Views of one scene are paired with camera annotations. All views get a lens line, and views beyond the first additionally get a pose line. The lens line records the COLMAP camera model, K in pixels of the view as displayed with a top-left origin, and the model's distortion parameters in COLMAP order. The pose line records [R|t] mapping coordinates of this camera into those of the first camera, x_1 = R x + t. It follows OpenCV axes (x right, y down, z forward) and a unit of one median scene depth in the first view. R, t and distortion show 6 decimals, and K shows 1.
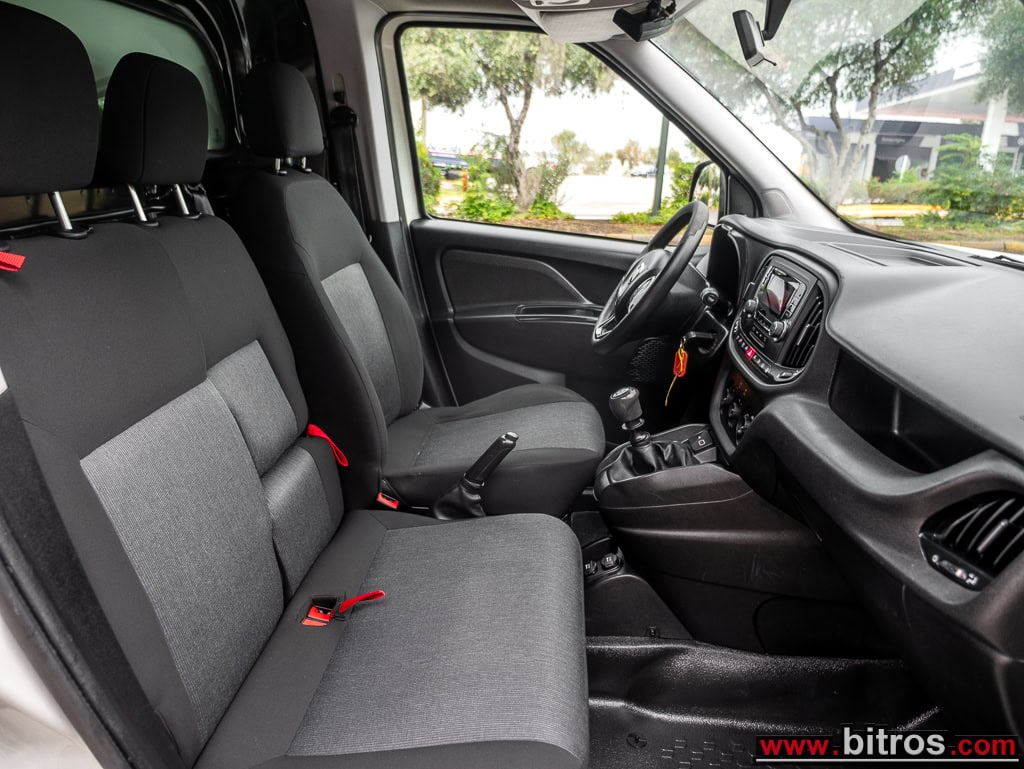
lens RADIAL K [[723.6, 0, 509.8], [0, 723.6, 389.2], [0, 0, 1]] dist [-0.029345, 0.003578]
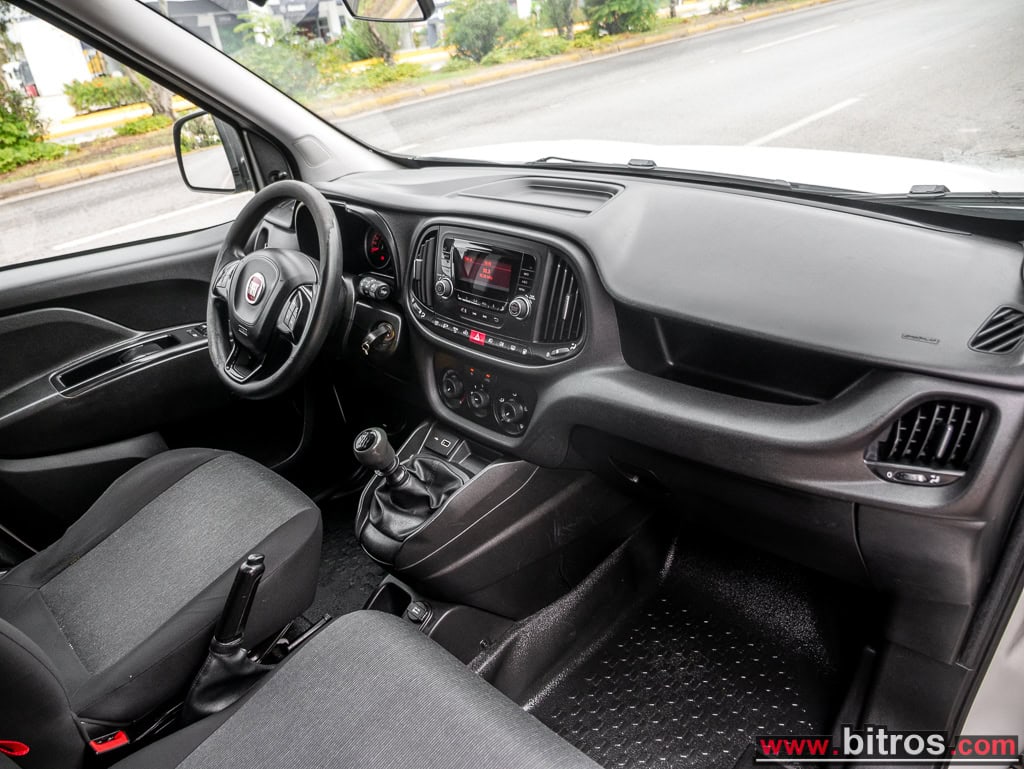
lens RADIAL K [[723.6, 0, 509.8], [0, 723.6, 389.2], [0, 0, 1]] dist [-0.029345, 0.003578]
pose [[0.624644, -0.446549, 0.640635, -0.231428], [0.351520, 0.893343, 0.279951, -0.207727], [-0.697319, 0.050326, 0.714992, 0.276456]]
